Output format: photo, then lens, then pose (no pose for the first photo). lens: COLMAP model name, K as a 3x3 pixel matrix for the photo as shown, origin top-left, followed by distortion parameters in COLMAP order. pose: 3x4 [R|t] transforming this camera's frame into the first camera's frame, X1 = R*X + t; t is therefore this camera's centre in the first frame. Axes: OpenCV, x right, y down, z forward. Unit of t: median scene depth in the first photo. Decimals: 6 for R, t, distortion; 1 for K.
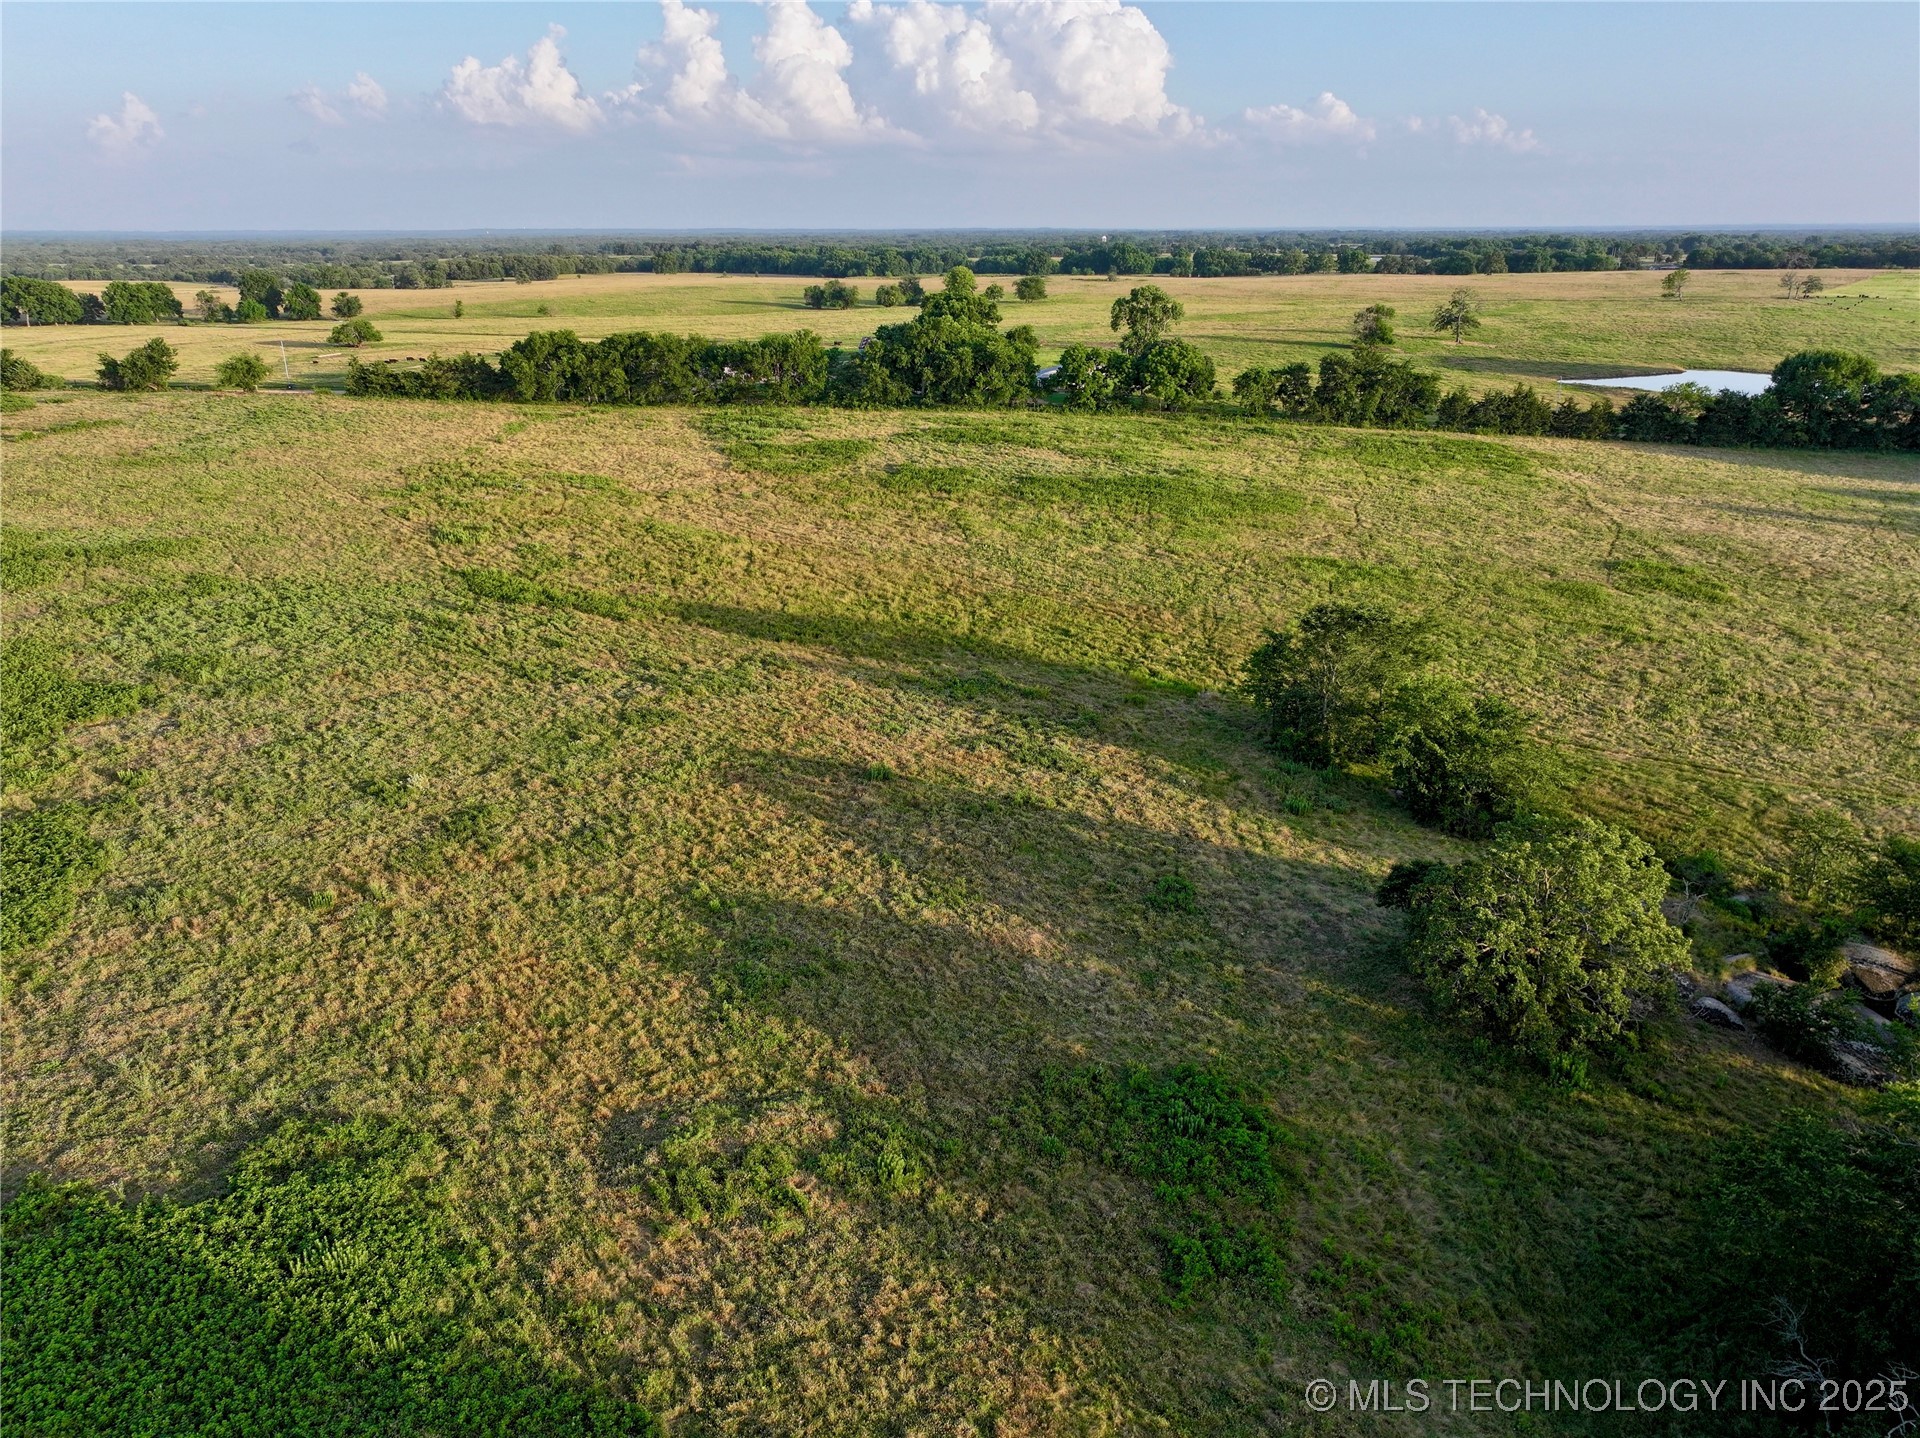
lens RADIAL K [[1353.3, 0, 960.0], [0, 1353.3, 719.0], [0, 0, 1]] dist [0.003231, 0.012688]
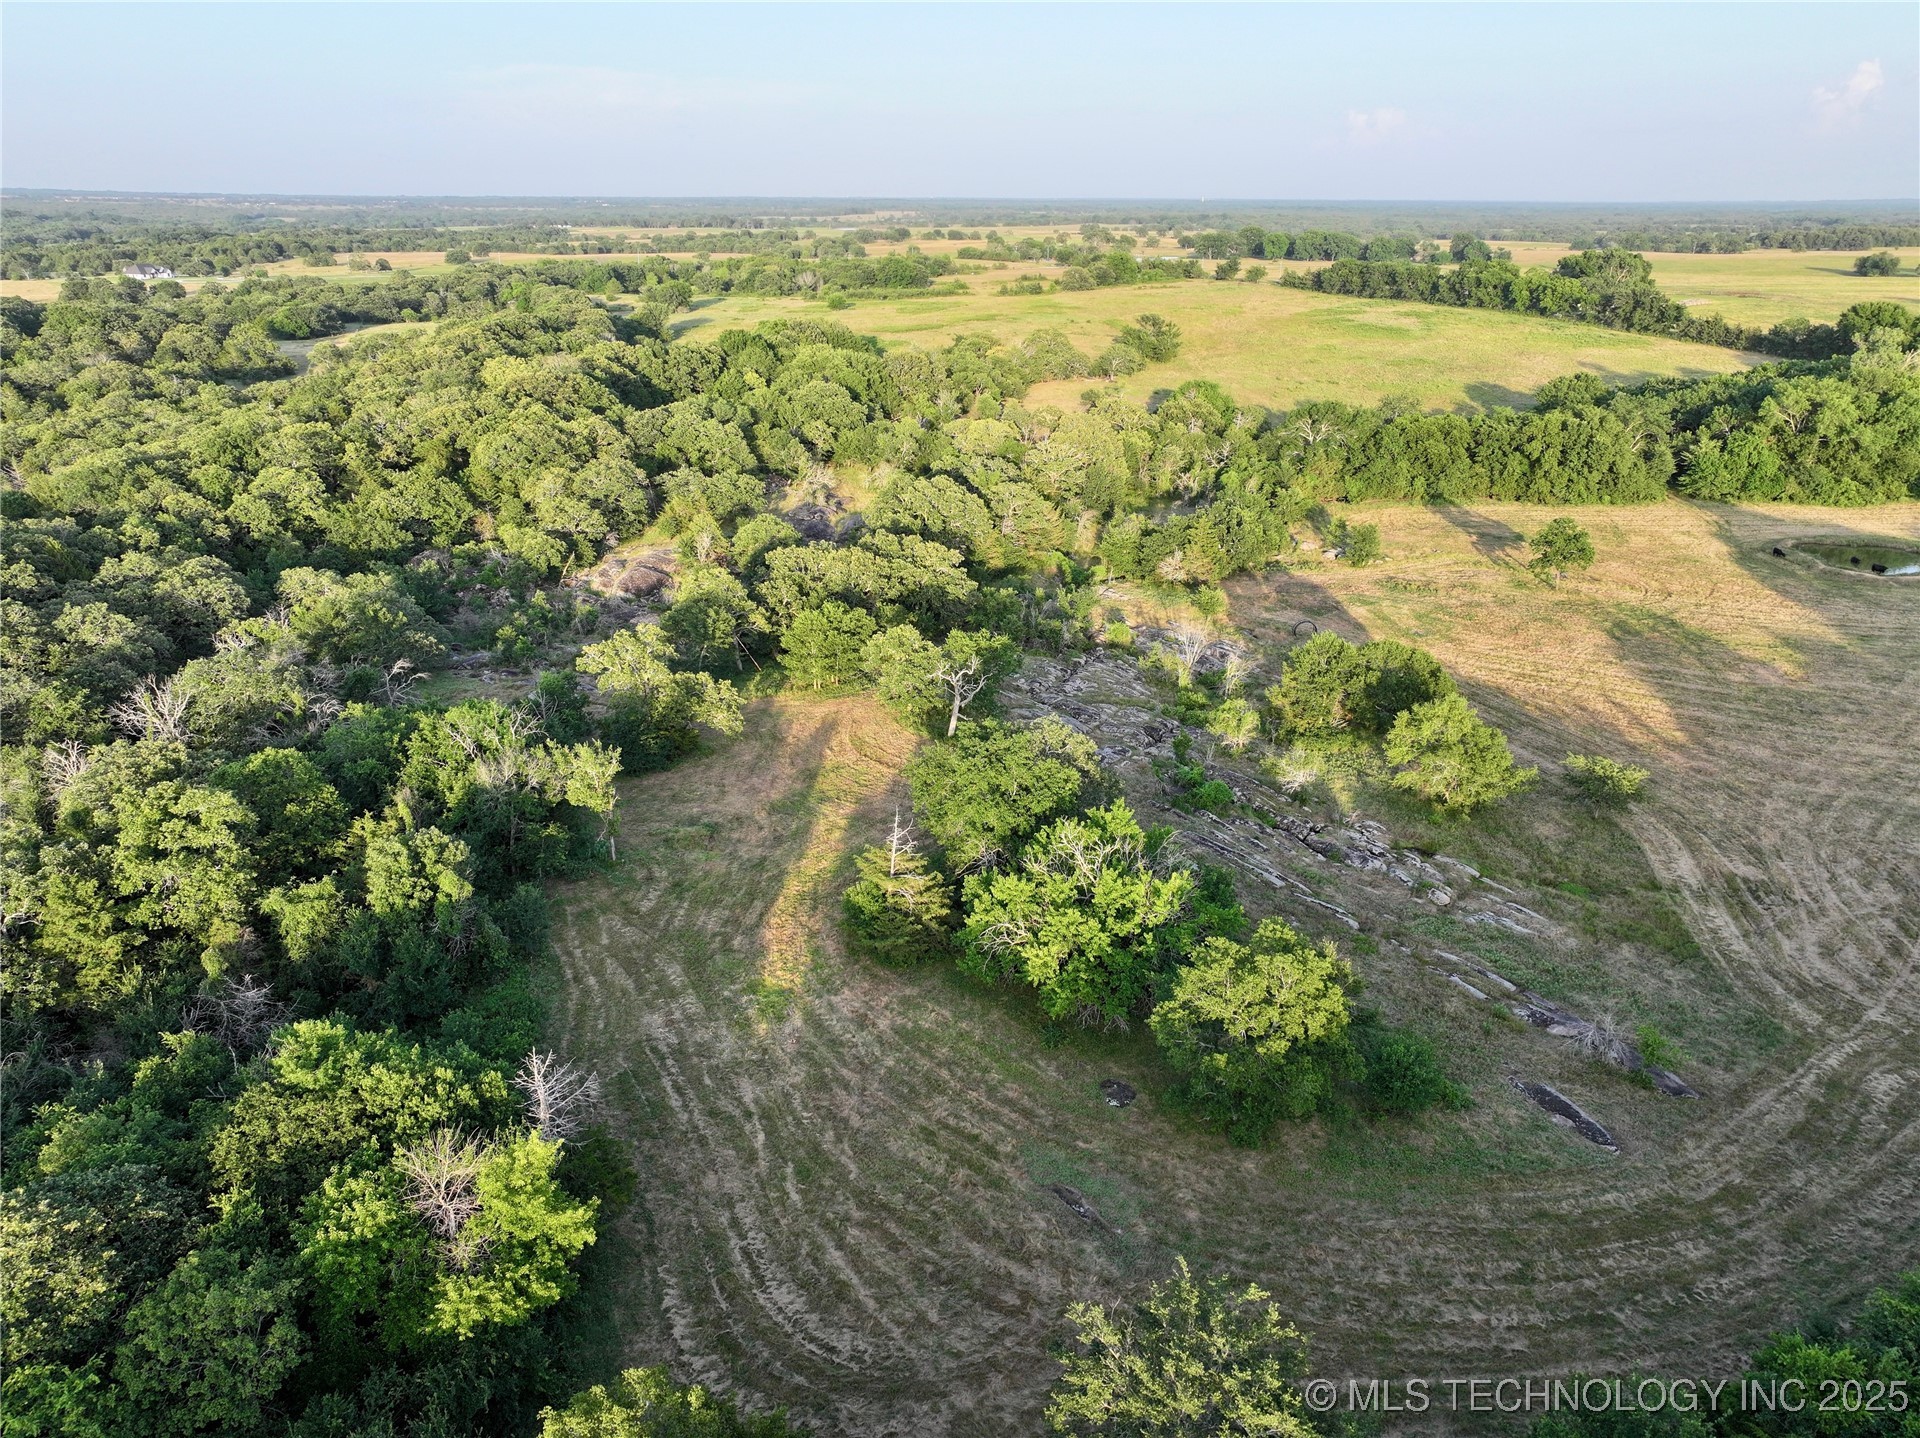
lens RADIAL K [[1382.0, 0, 952.4], [0, 1382.0, 671.4], [0, 0, 1]] dist [-0.006355, 0.029860]
pose [[0.491432, 0.288879, -0.821610, 1.200756], [-0.303125, 0.941136, 0.149596, 0.151901], [0.816462, 0.175535, 0.550071, -0.474452]]
